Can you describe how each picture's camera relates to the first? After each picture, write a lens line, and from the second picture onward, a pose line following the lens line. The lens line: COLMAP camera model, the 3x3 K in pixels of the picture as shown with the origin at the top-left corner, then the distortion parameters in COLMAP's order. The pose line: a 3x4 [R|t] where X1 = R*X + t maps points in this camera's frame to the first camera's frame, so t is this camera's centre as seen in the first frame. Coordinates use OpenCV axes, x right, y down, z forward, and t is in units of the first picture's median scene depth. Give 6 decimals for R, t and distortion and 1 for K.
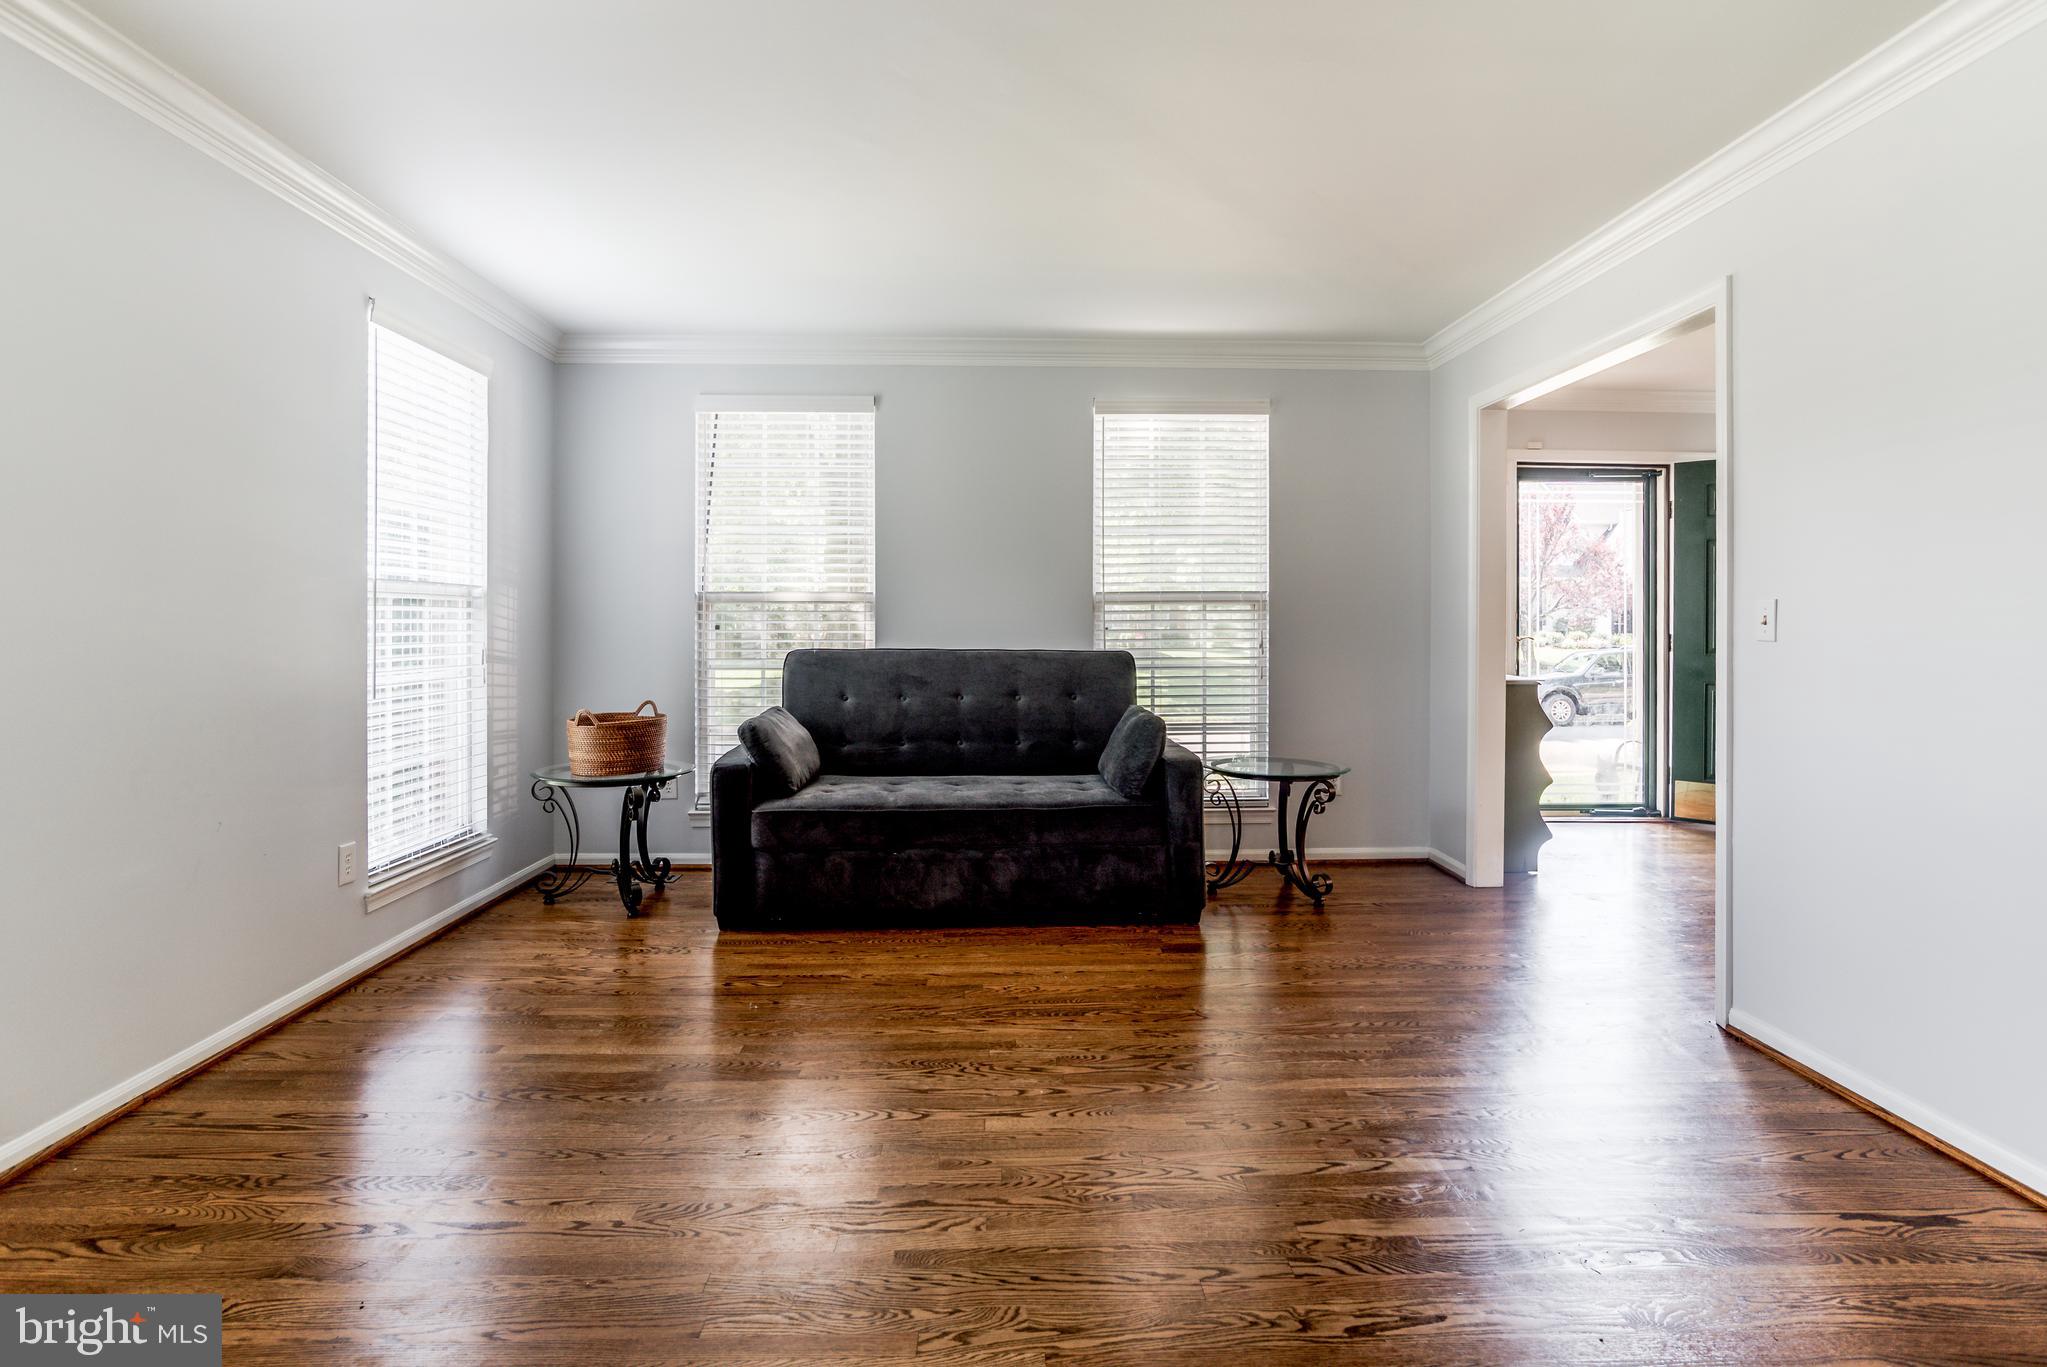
lens RADIAL K [[1075.5, 0, 1003.9], [0, 1075.5, 641.6], [0, 0, 1]] dist [-0.014668, 0.011447]
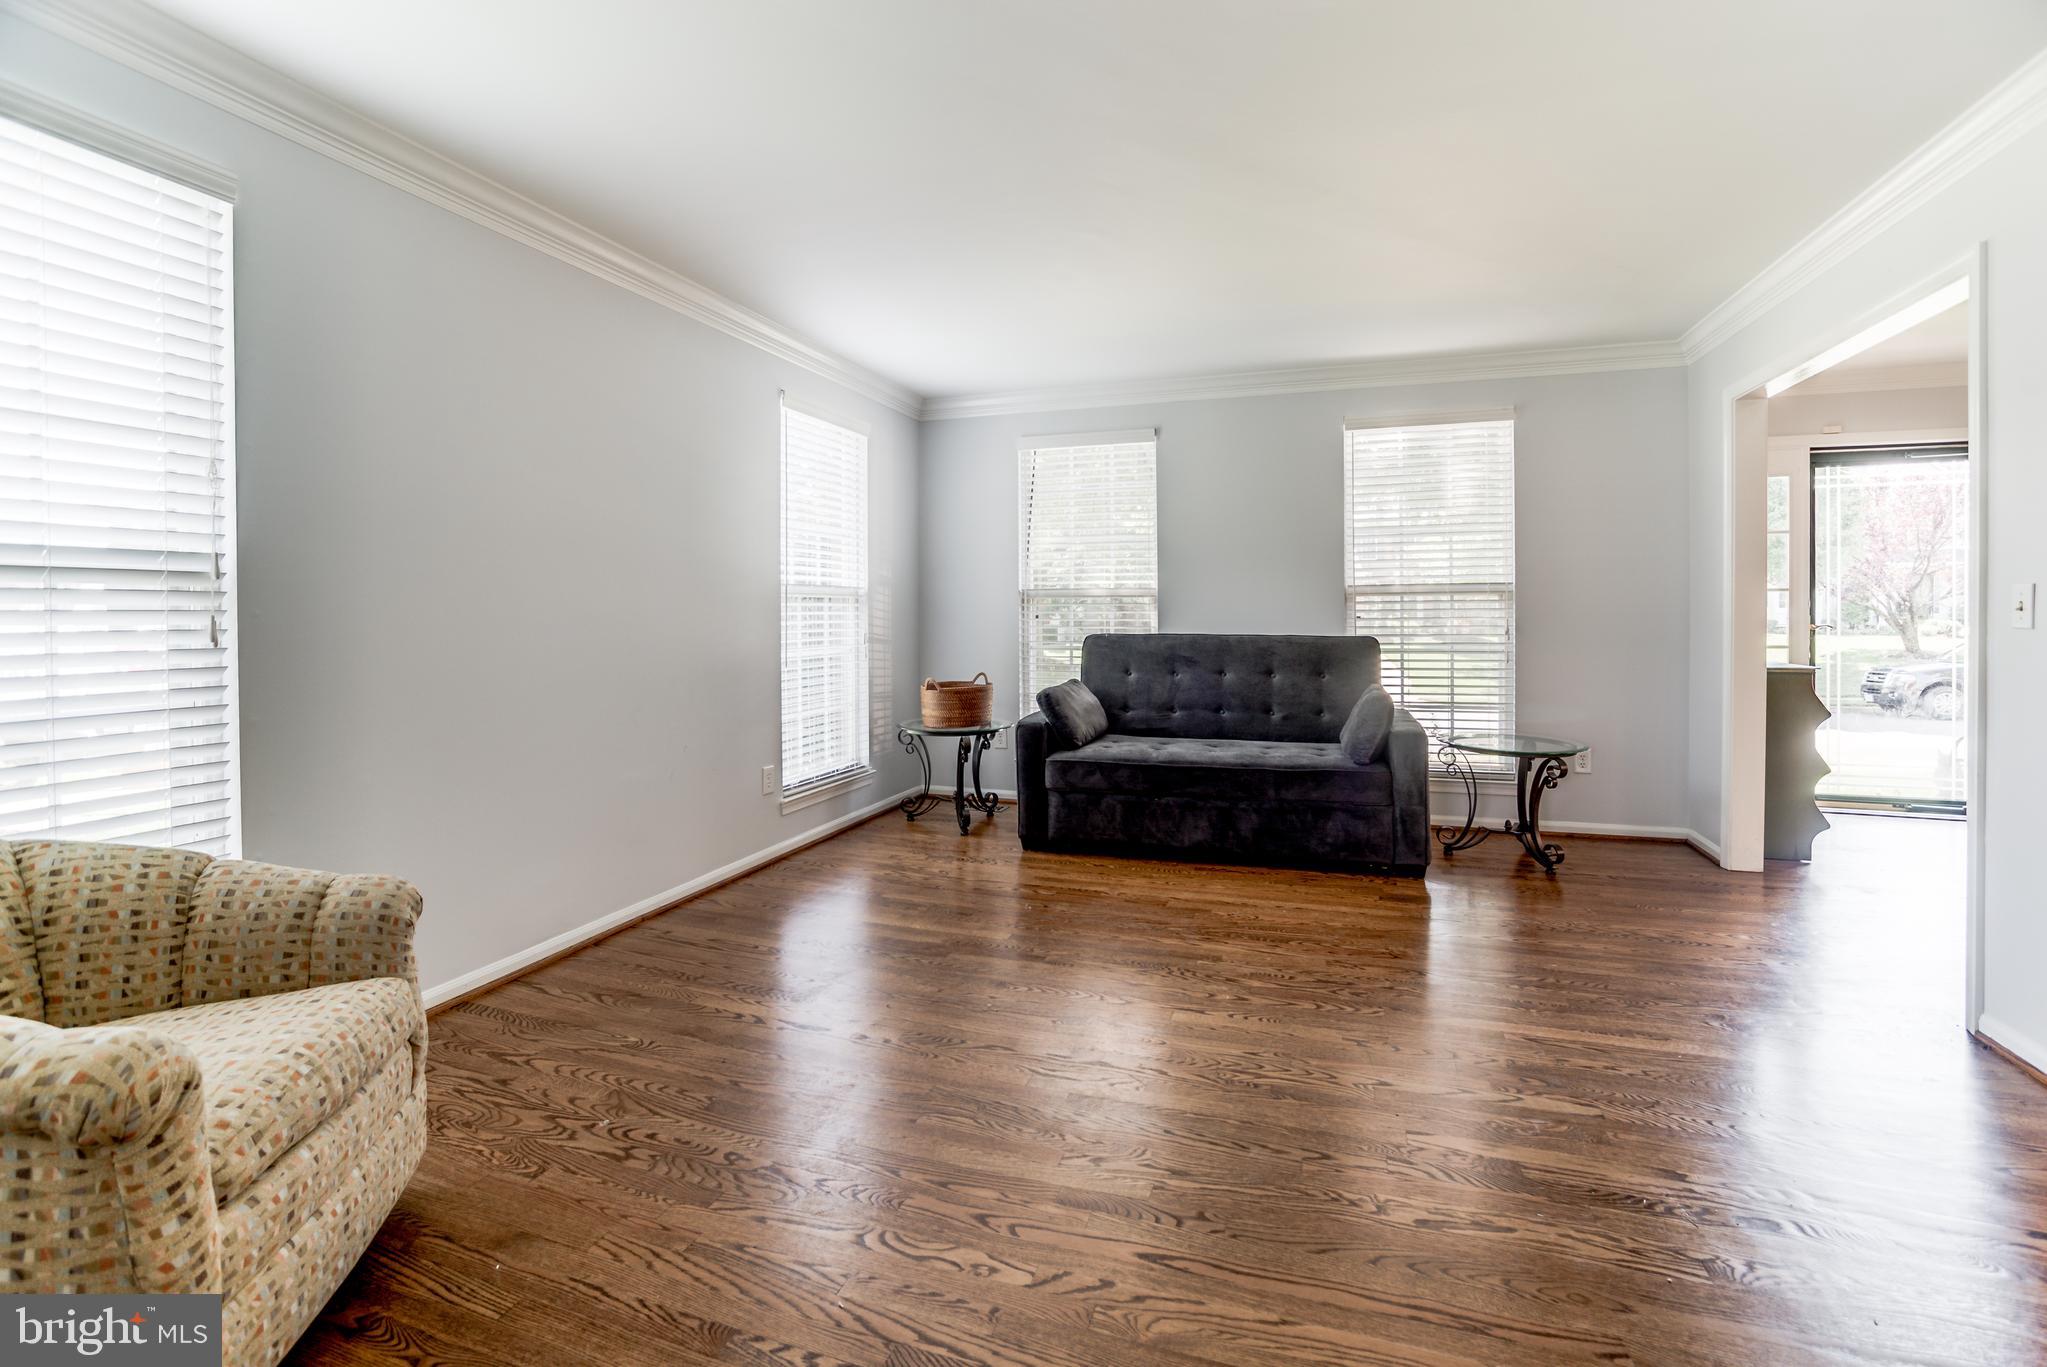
lens RADIAL K [[895.1, 0, 1020.8], [0, 895.1, 635.3], [0, 0, 1]] dist [-0.030349, 0.009291]
pose [[0.938380, 0.003997, -0.345581, 0.108049], [-0.001535, 0.999971, 0.007398, 0.000929], [0.345601, -0.006412, 0.938360, -0.017702]]
